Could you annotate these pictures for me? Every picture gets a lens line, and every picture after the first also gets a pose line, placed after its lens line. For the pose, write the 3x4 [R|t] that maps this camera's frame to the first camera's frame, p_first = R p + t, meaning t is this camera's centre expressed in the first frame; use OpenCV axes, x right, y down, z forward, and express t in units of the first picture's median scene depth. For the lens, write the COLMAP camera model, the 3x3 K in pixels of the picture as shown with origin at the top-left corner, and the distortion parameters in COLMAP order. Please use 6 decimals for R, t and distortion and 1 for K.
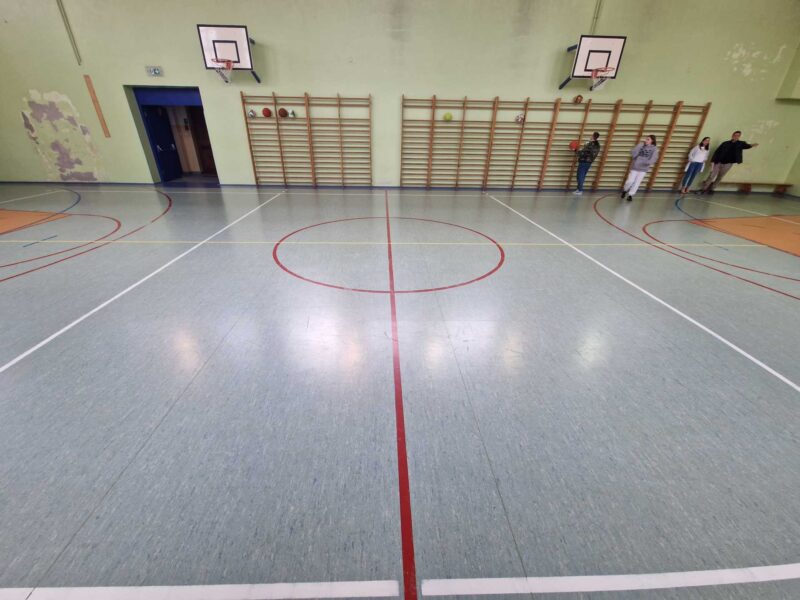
lens RADIAL K [[323.2, 0, 400.0], [0, 323.2, 300.0], [0, 0, 1]] dist [0.003413, 0.000015]
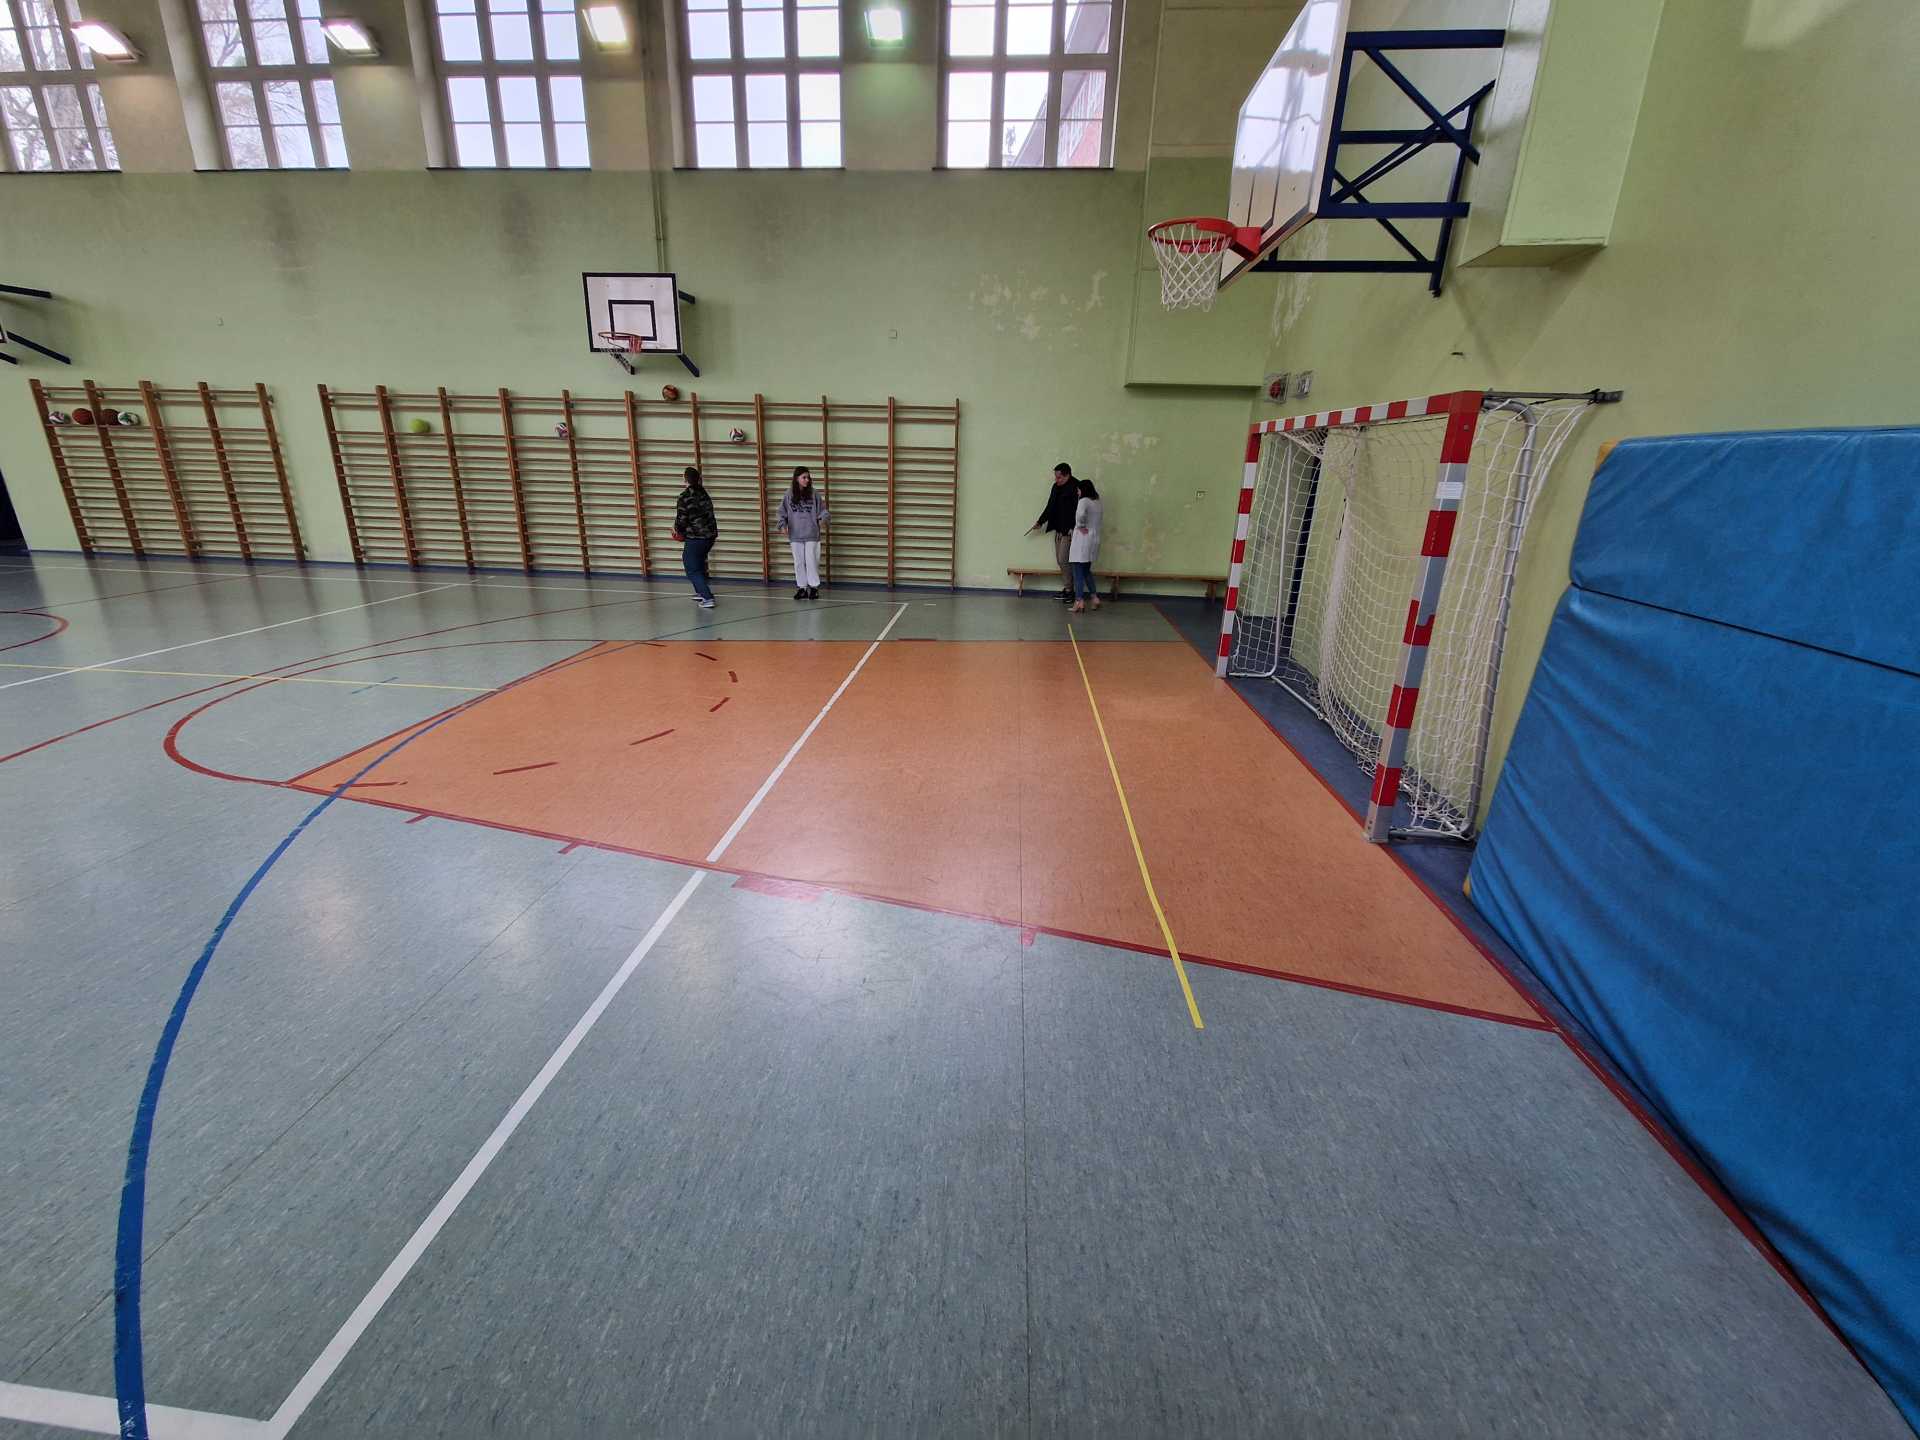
lens RADIAL K [[761.0, 0, 960.0], [0, 761.0, 720.0], [0, 0, 1]] dist [-0.001382, -0.000209]
pose [[0.993266, 0.047455, -0.105689, 0.579044], [-0.064454, 0.984396, -0.163739, 0.000000], [0.096270, 0.169449, 0.980826, 0.019997]]
